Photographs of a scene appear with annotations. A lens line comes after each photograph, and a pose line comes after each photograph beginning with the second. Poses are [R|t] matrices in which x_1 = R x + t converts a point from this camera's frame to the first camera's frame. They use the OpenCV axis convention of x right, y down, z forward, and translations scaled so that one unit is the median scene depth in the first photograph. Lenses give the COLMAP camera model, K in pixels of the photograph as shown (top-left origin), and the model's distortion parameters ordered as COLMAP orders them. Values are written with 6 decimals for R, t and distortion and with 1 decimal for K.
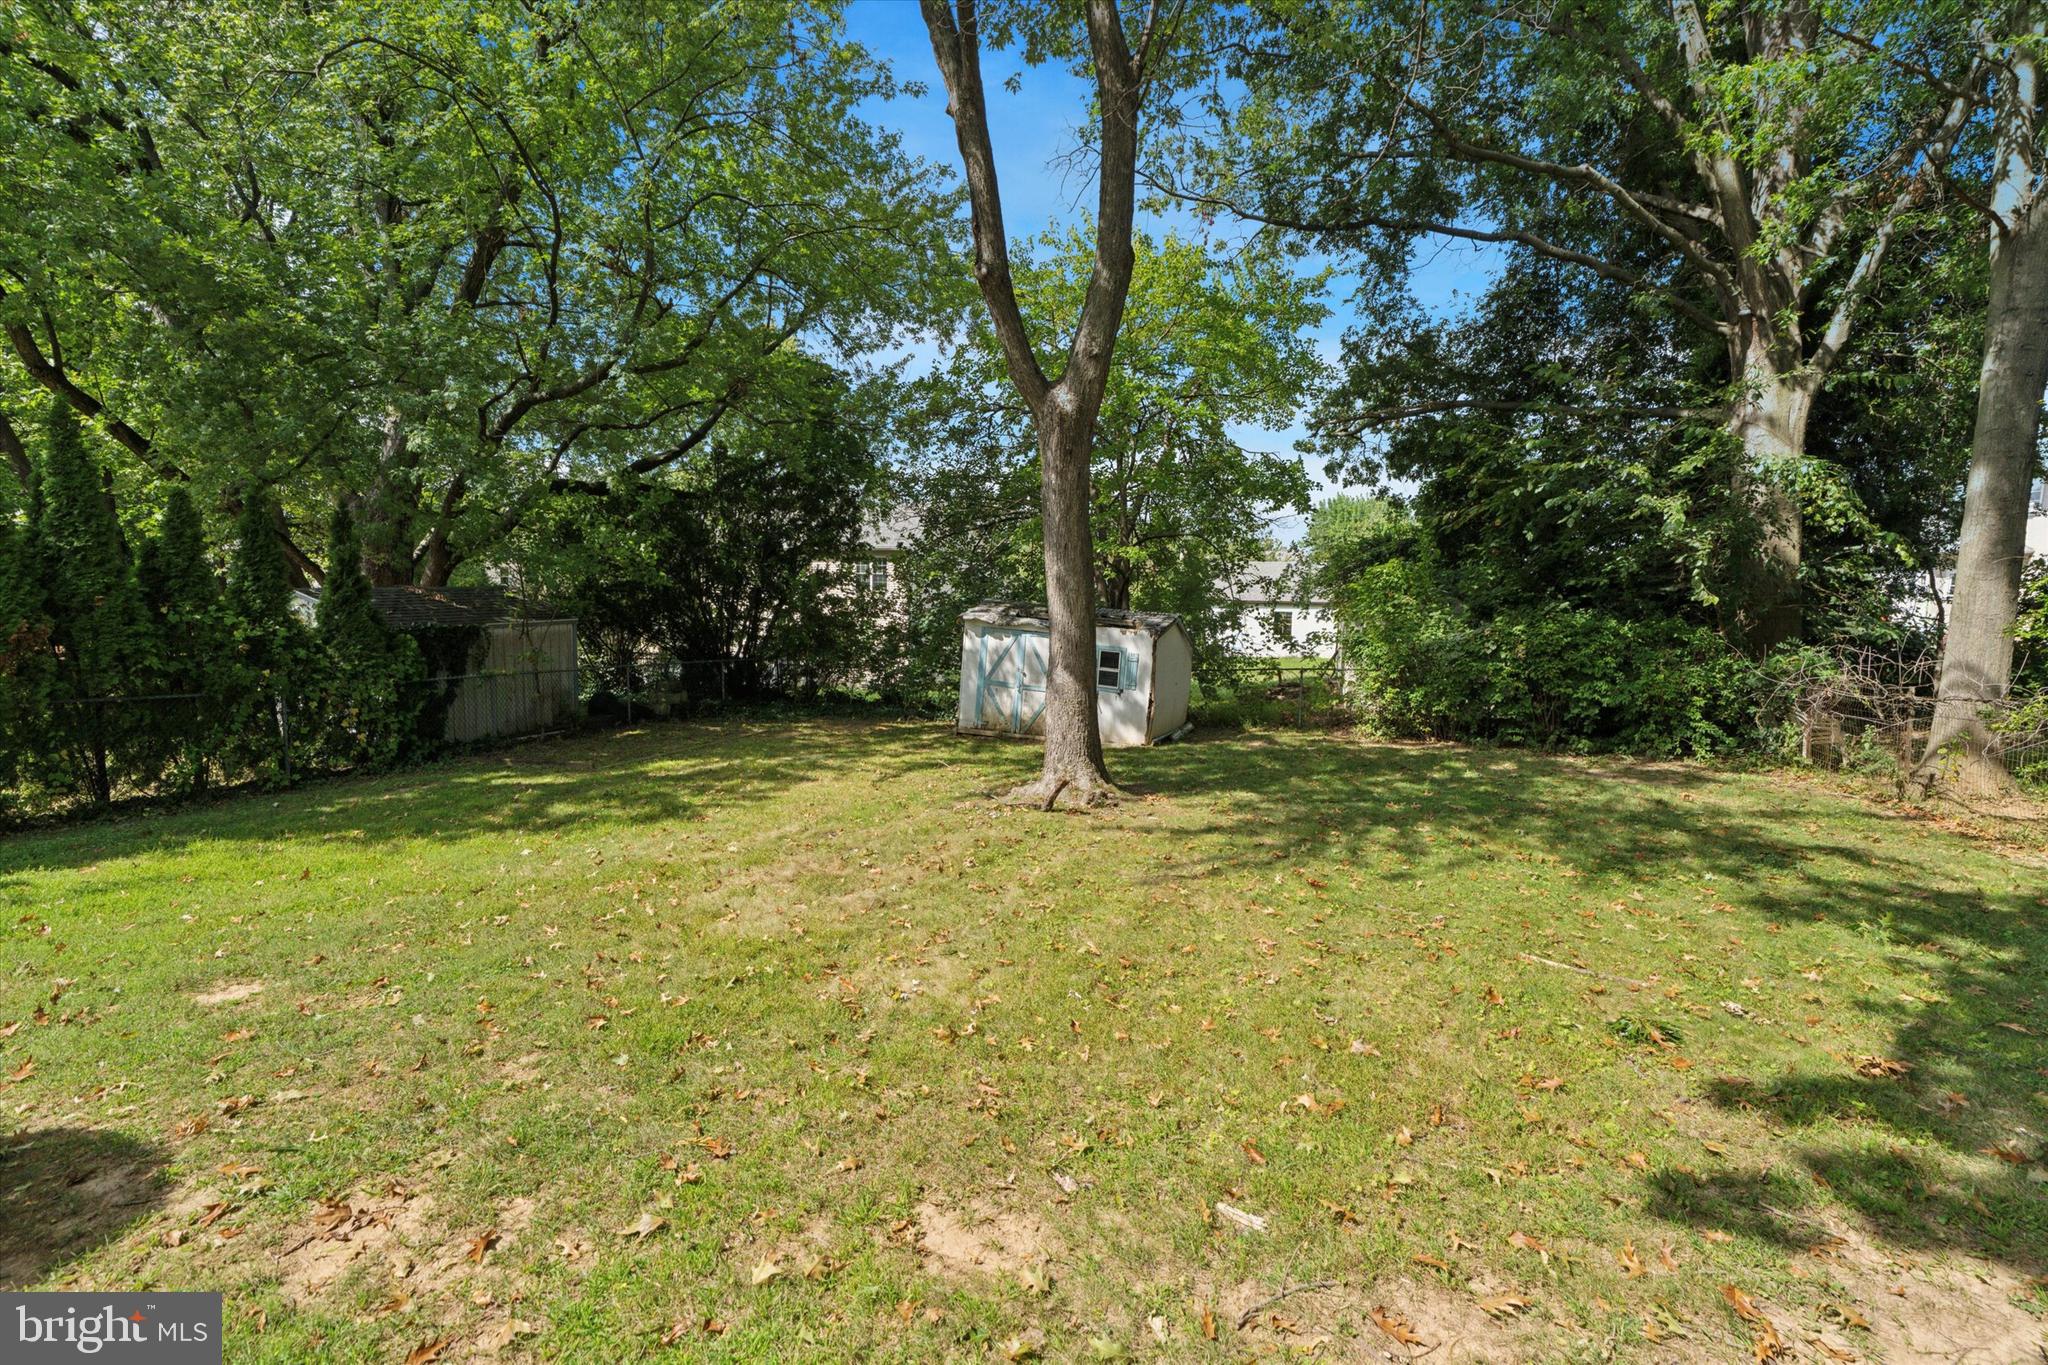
lens RADIAL K [[932.8, 0, 1024.6], [0, 932.8, 669.2], [0, 0, 1]] dist [-0.001161, -0.000292]
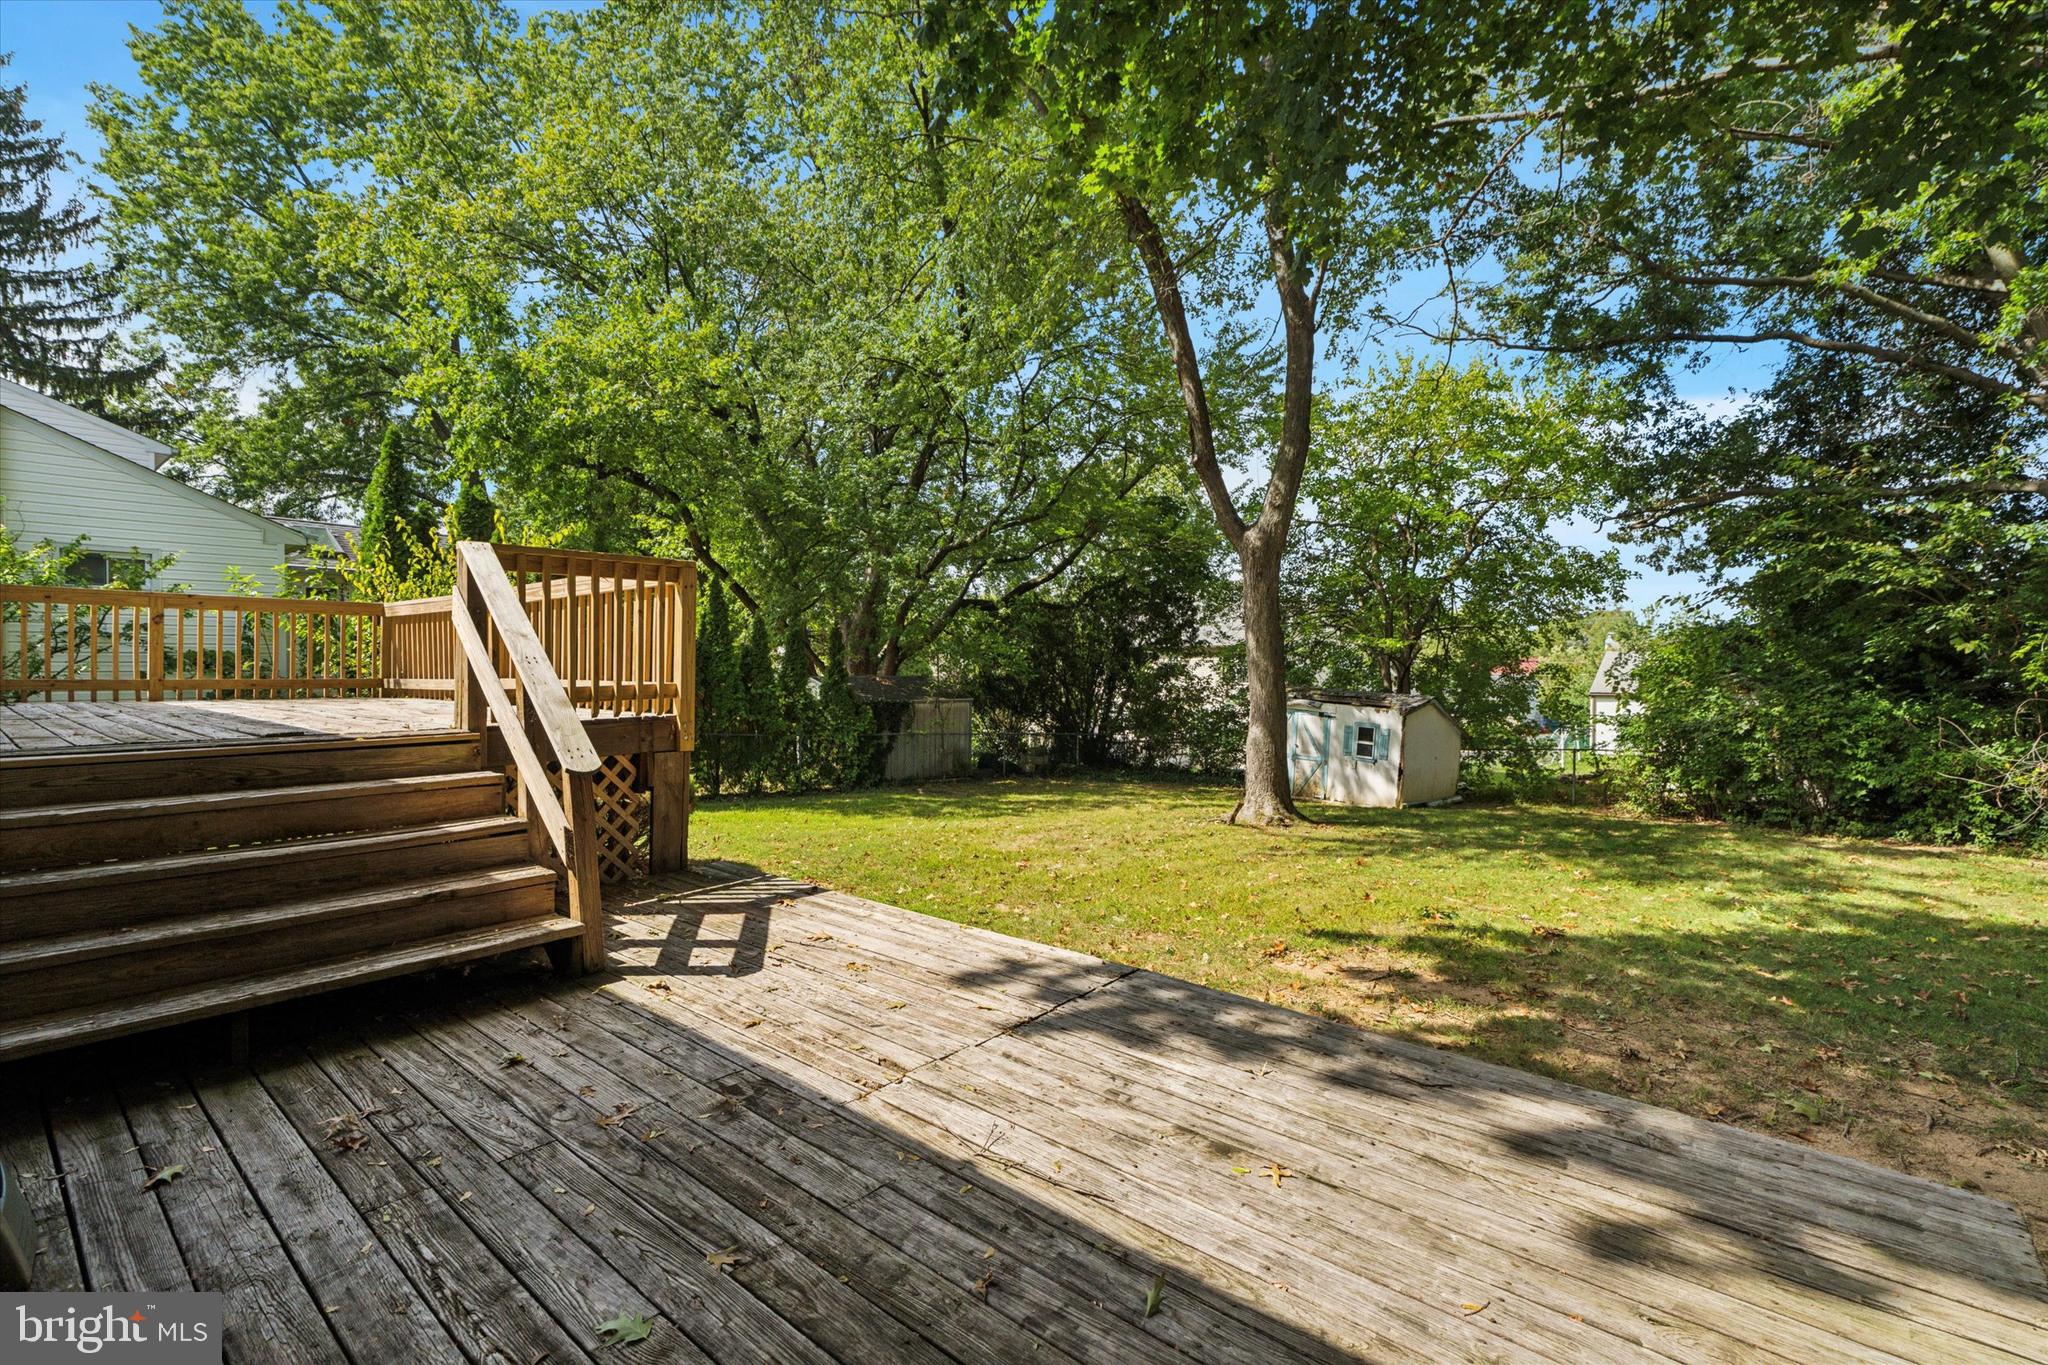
lens RADIAL K [[932.8, 0, 1024.6], [0, 932.8, 669.2], [0, 0, 1]] dist [-0.001161, -0.000292]
pose [[0.906895, -0.008793, -0.421265, 0.186244], [-0.035450, 0.994645, -0.097078, 0.035608], [0.419863, 0.102973, 0.901727, -0.239440]]
